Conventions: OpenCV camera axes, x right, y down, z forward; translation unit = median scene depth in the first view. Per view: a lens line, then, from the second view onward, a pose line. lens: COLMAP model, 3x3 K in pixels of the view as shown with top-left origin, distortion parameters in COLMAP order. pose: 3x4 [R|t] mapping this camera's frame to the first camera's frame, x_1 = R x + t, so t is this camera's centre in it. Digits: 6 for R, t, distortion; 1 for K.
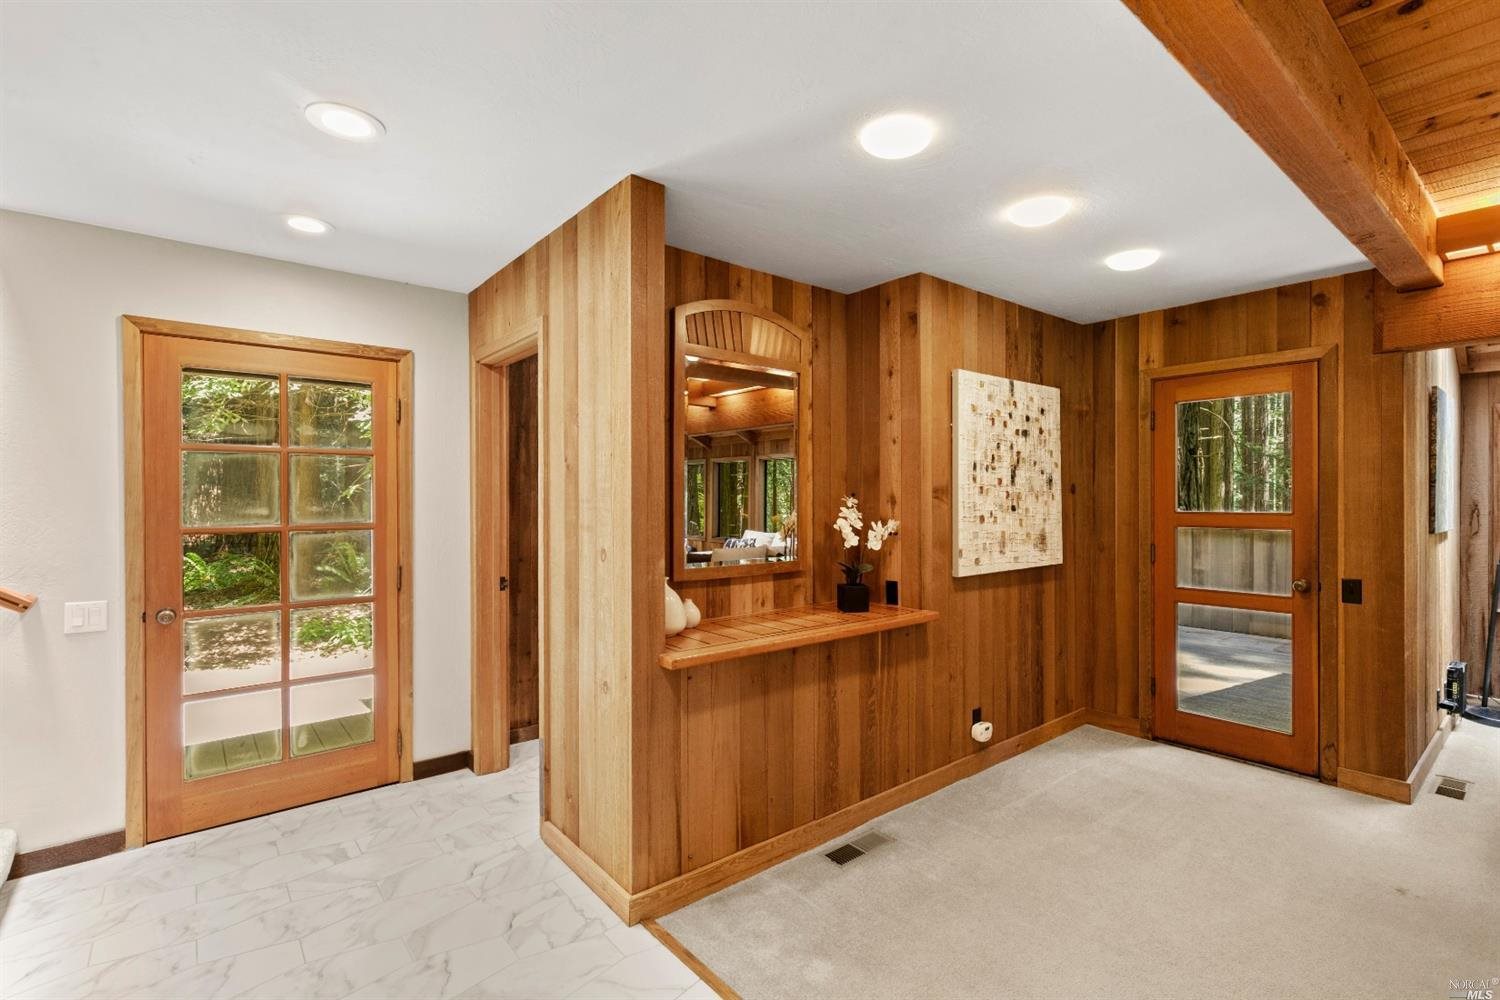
lens RADIAL K [[677.7, 0, 752.2], [0, 677.7, 500.8], [0, 0, 1]] dist [0.001010, -0.000727]
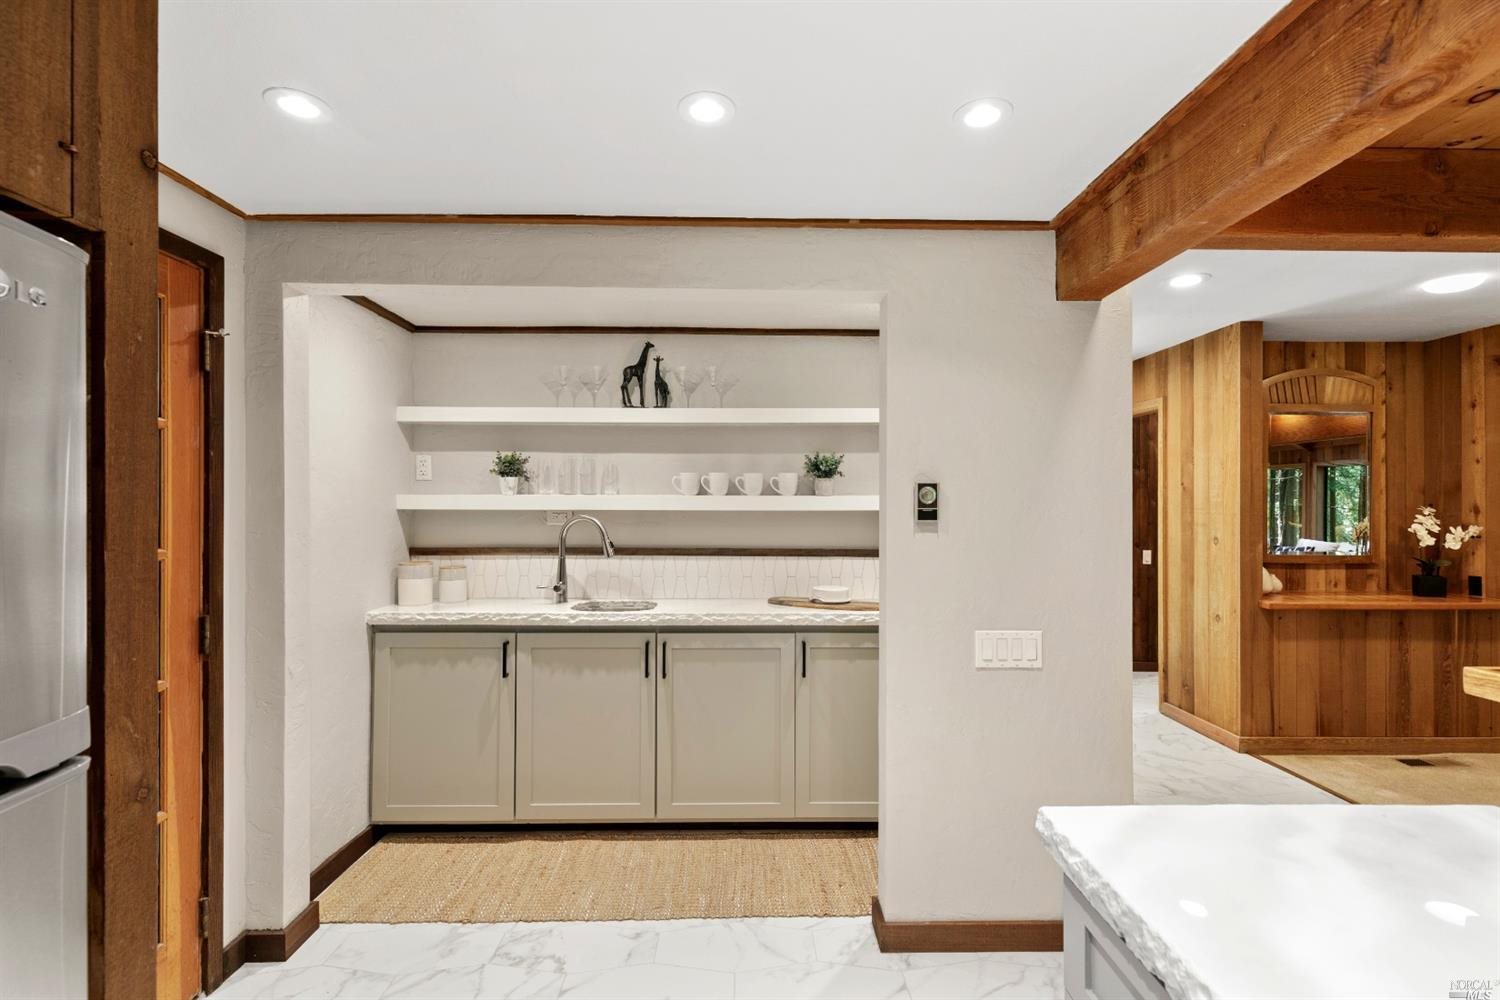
lens RADIAL K [[682.8, 0, 749.3], [0, 682.8, 504.6], [0, 0, 1]] dist [0.002439, 0.000187]
pose [[0.783269, 0.001002, -0.621682, -0.055487], [-0.004724, 0.999979, -0.004340, 0.001823], [0.621665, 0.006337, 0.783257, -0.854107]]
